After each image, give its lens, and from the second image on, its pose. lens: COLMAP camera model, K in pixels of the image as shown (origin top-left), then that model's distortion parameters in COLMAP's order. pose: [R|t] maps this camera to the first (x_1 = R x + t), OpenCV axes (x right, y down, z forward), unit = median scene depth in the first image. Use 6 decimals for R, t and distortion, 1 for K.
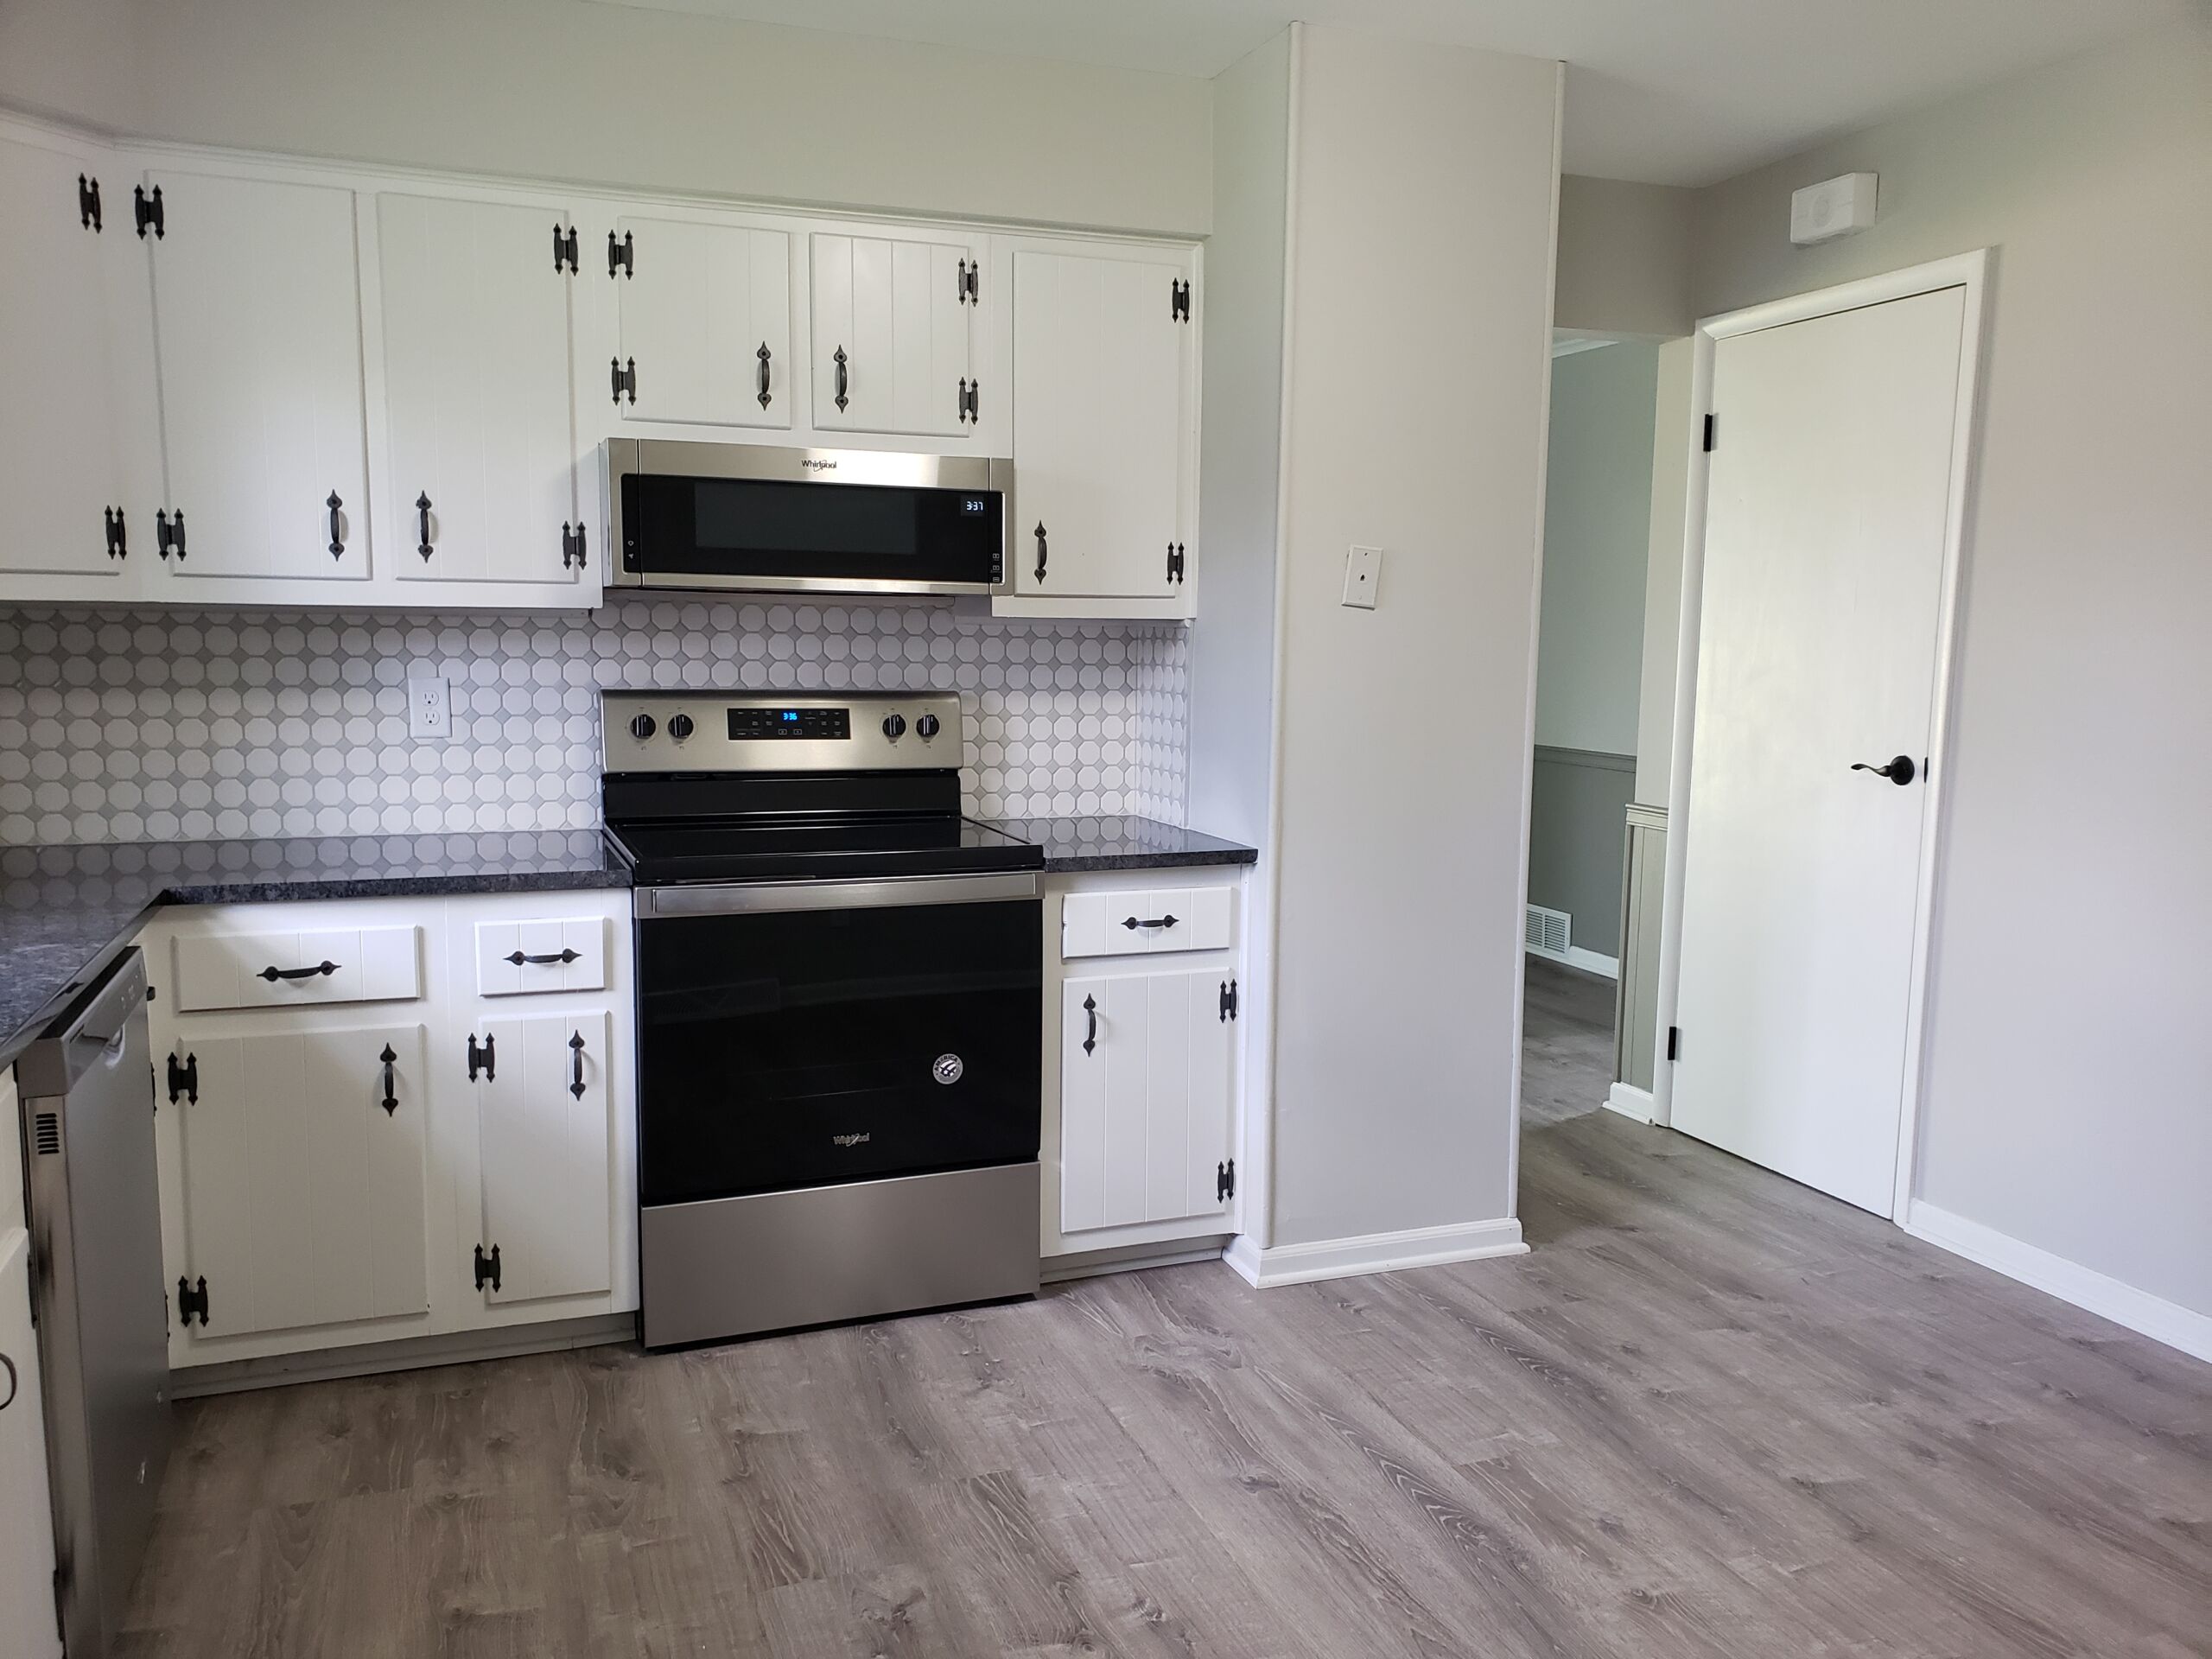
lens RADIAL K [[1731.1, 0, 1103.1], [0, 1731.1, 826.9], [0, 0, 1]] dist [0.038515, -0.004587]
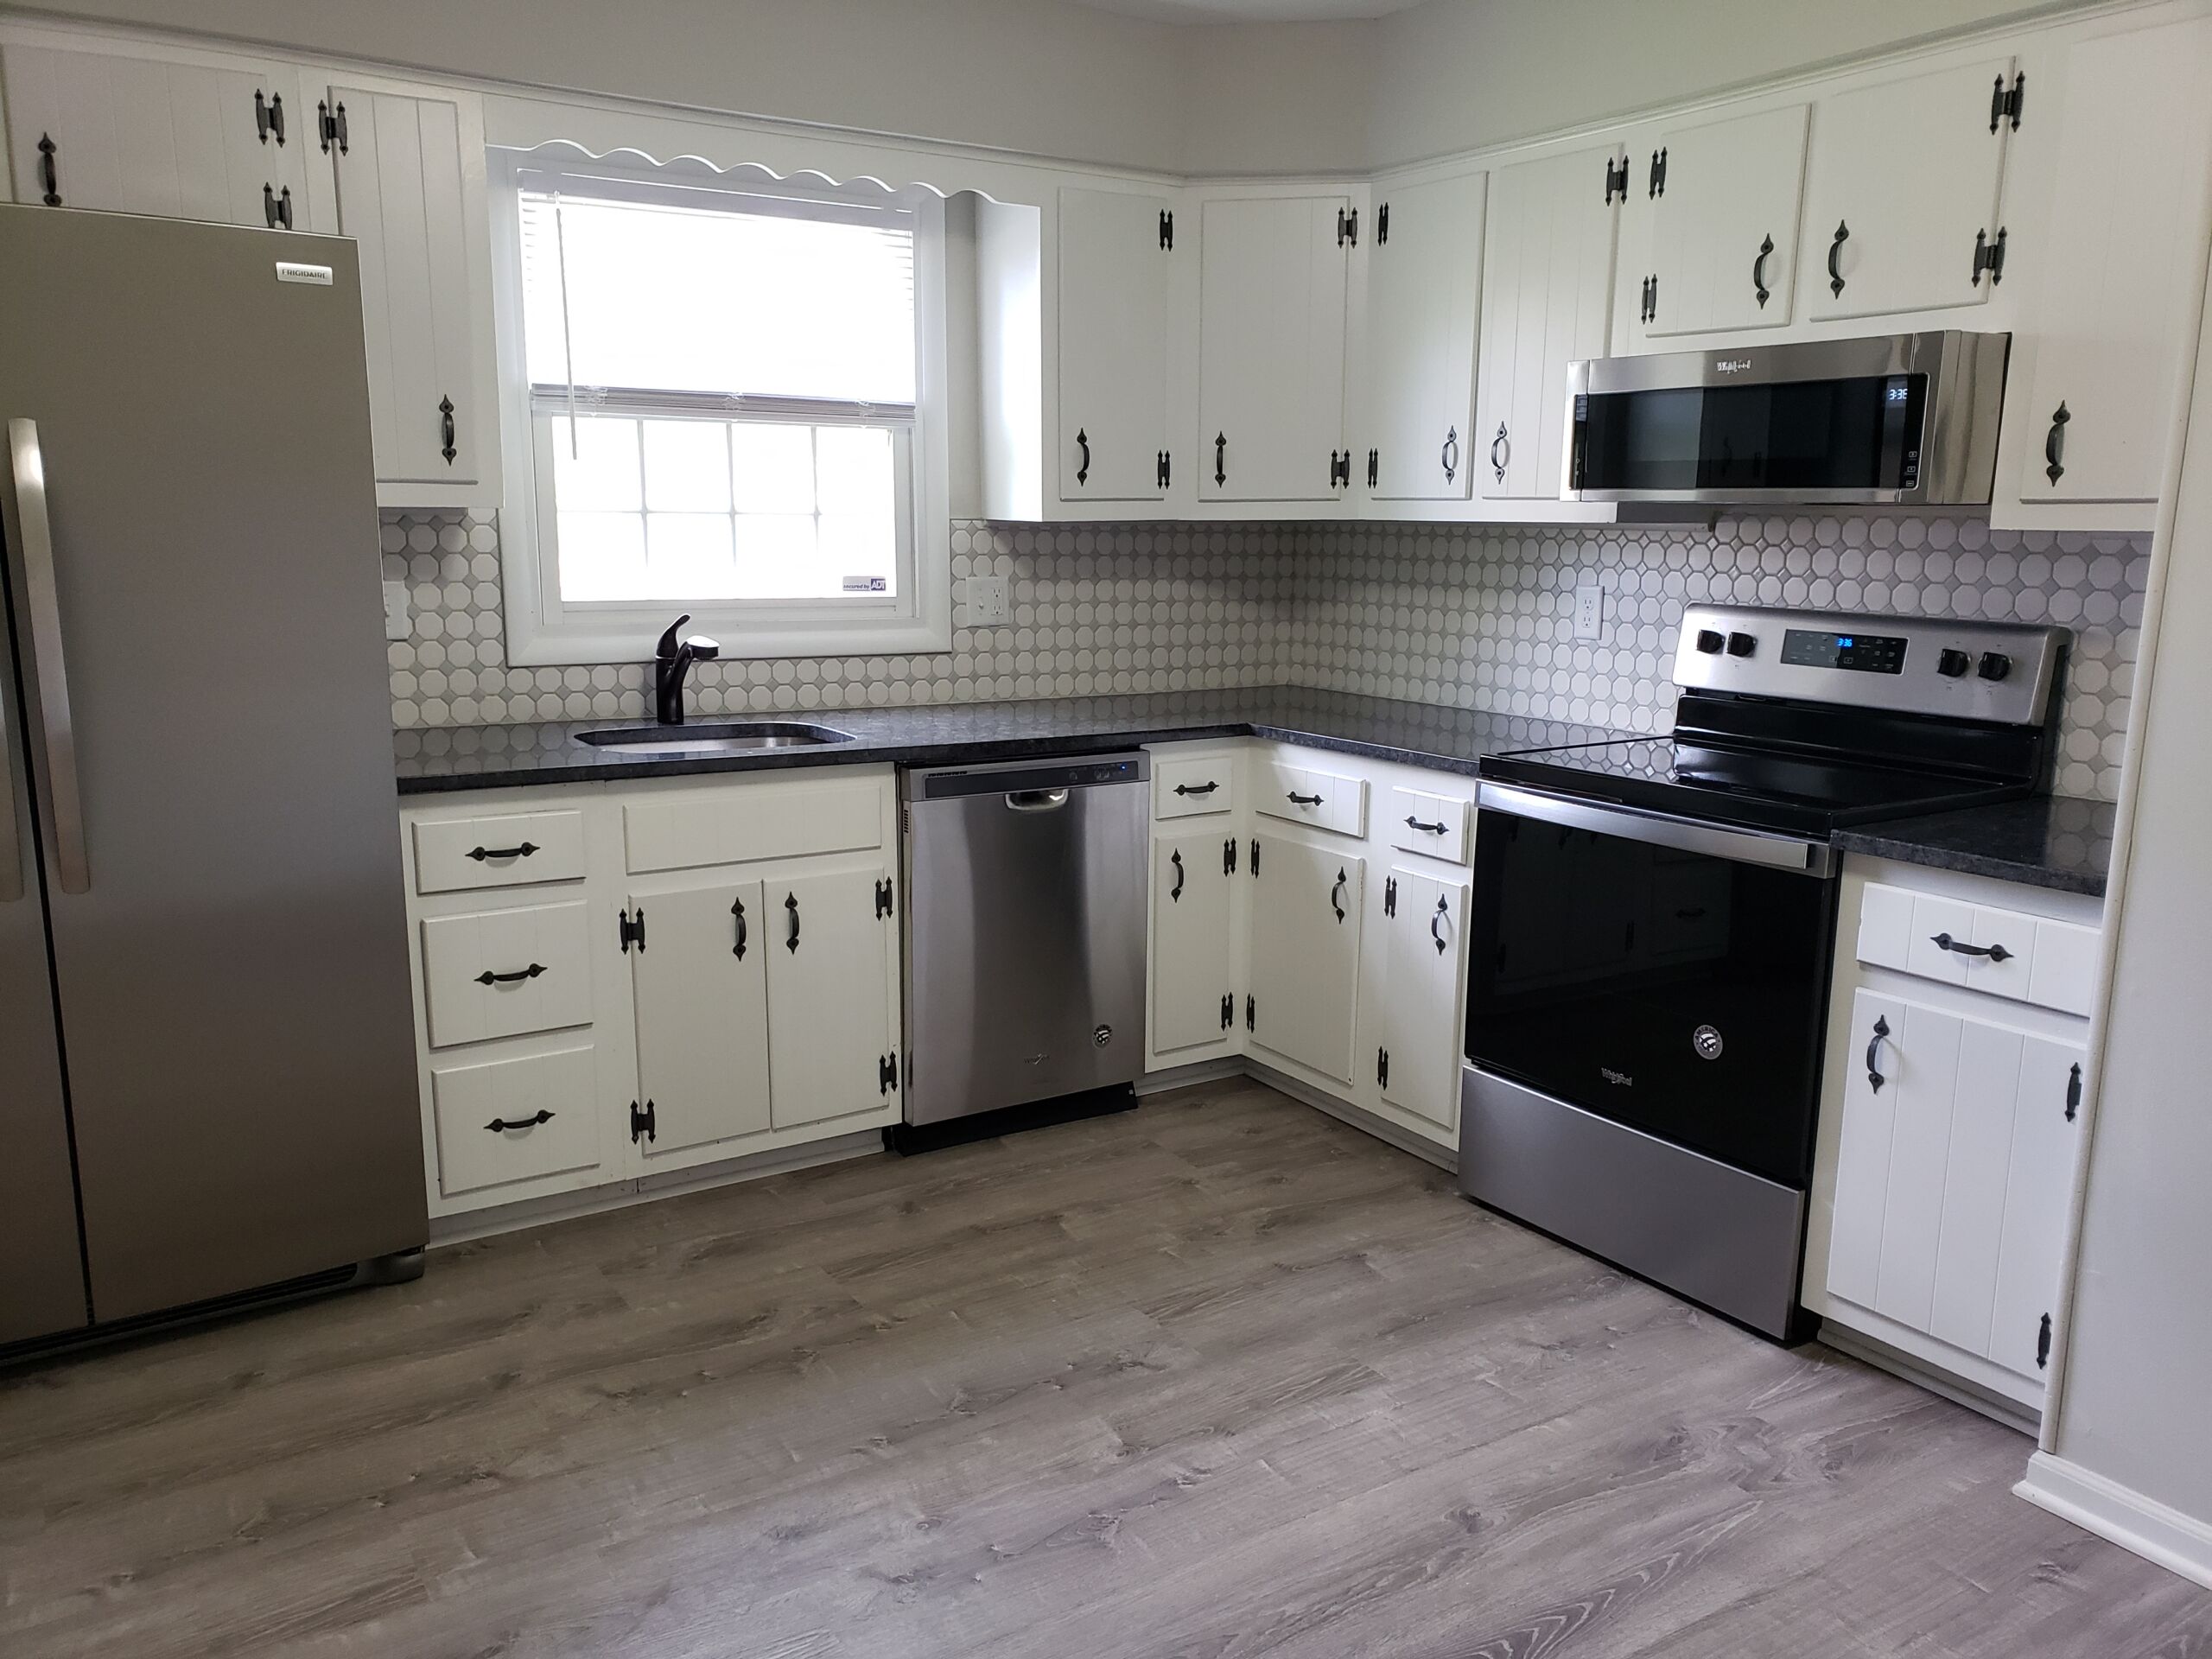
lens RADIAL K [[1731.1, 0, 1104.7], [0, 1731.1, 845.3], [0, 0, 1]] dist [0.038515, -0.004587]
pose [[0.201624, 0.179049, -0.962959, 0.721276], [-0.120012, 0.980258, 0.157138, -0.065577], [0.972083, 0.083884, 0.219131, 0.509731]]
